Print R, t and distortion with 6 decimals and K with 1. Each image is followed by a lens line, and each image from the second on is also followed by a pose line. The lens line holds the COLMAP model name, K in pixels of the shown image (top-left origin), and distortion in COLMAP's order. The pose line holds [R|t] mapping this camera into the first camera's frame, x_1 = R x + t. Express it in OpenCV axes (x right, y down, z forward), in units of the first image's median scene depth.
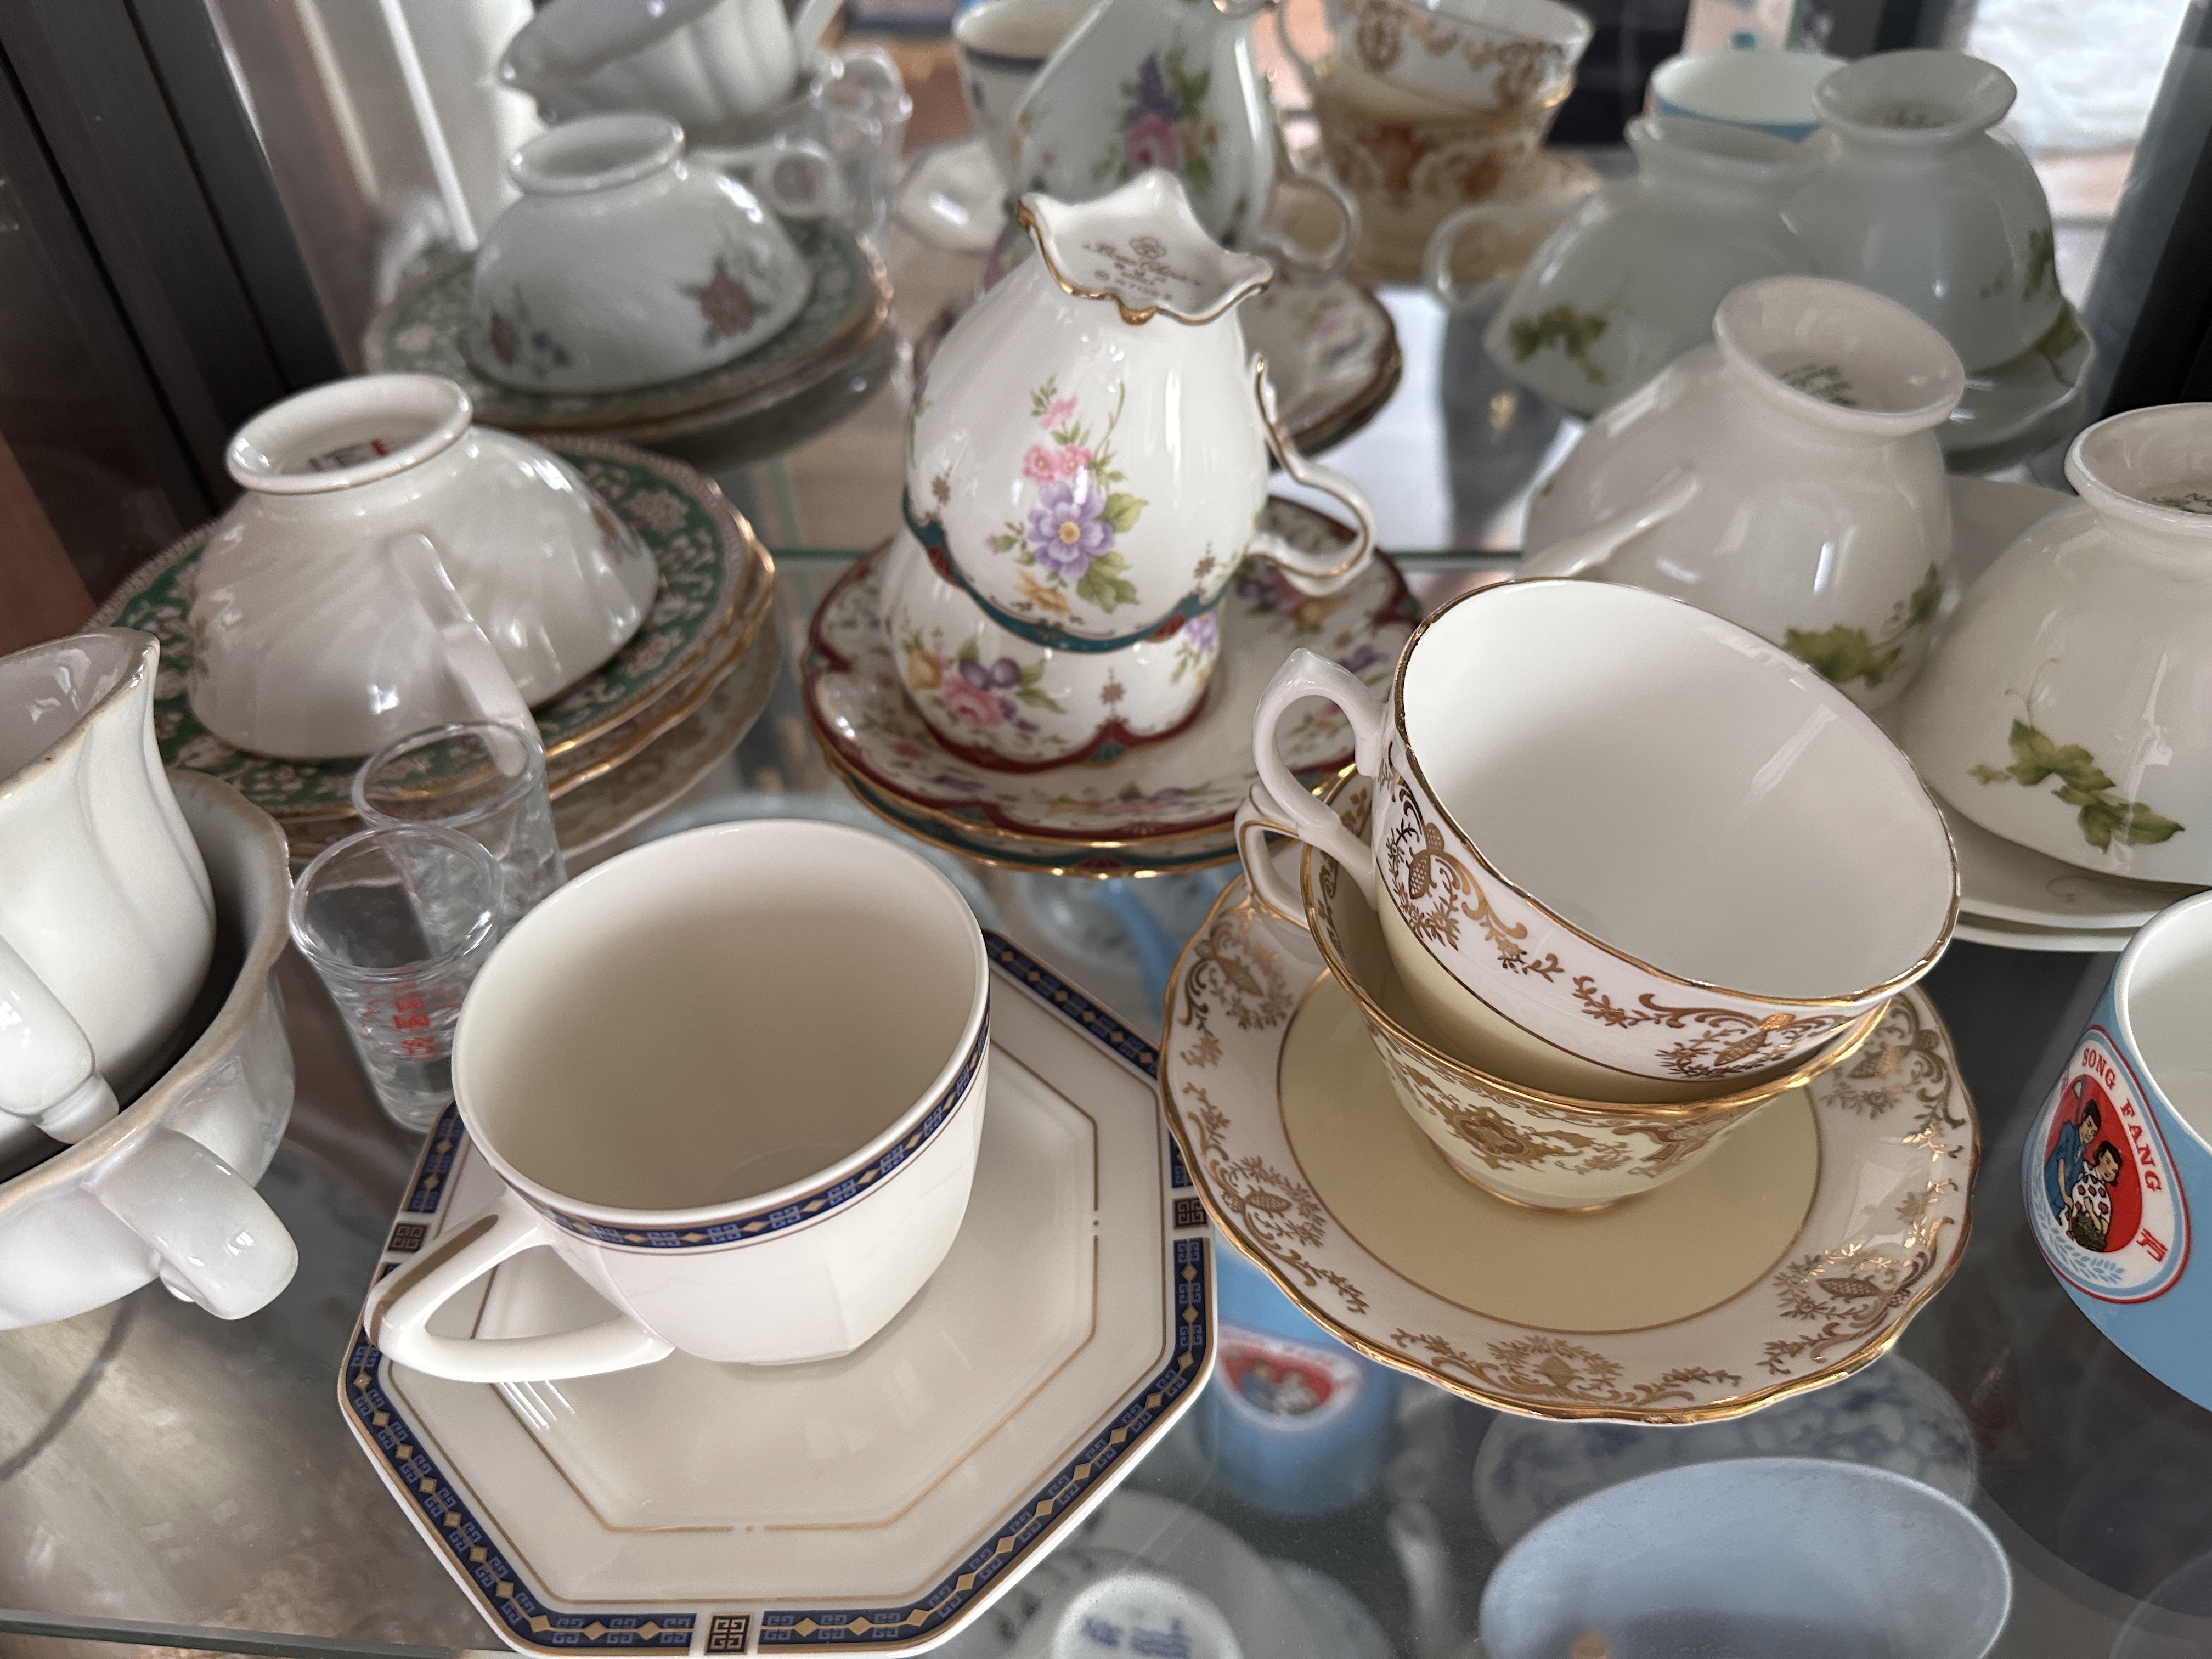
lens RADIAL K [[1535.1, 0, 1106.0], [0, 1535.1, 829.5], [0, 0, 1]] dist [0.067132, -0.000399]
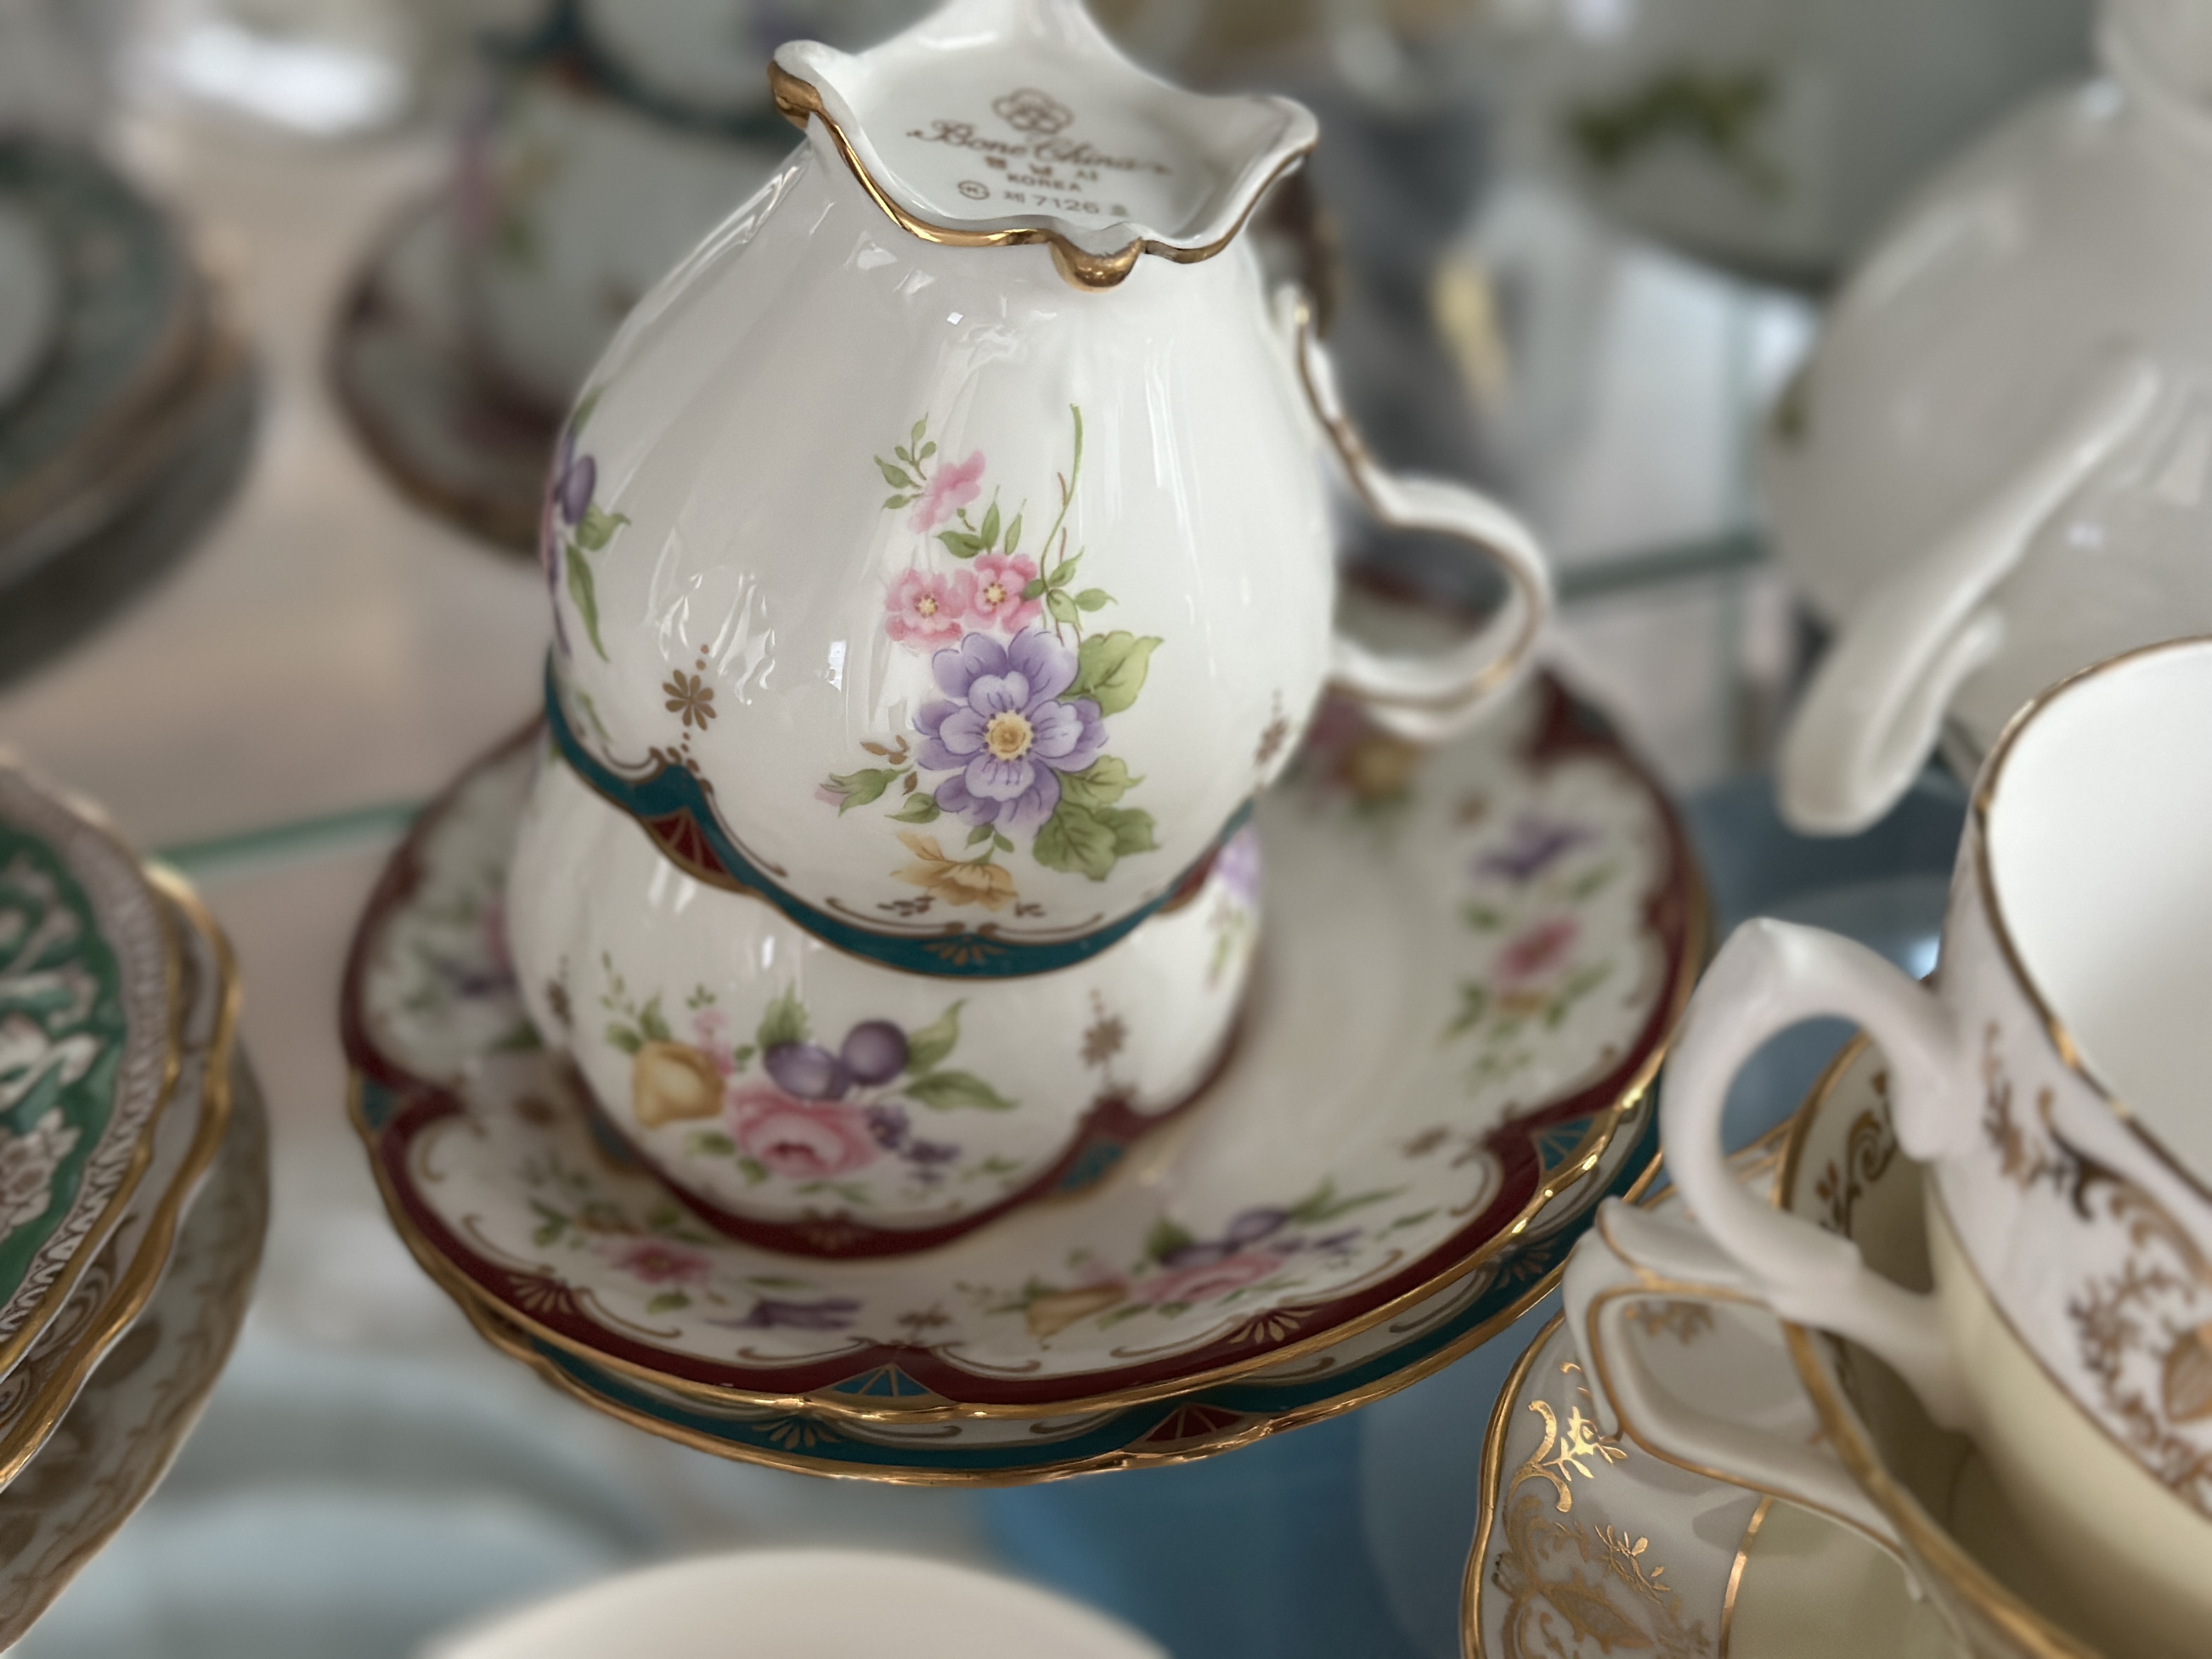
lens RADIAL K [[3097.3, 0, 1106.0], [0, 3097.3, 829.5], [0, 0, 1]] dist [0.175974, -0.410444]
pose [[0.959450, -0.207701, 0.190565, -0.169096], [0.224392, 0.971952, -0.070410, -0.090782], [-0.170596, 0.110316, 0.979146, 0.094249]]
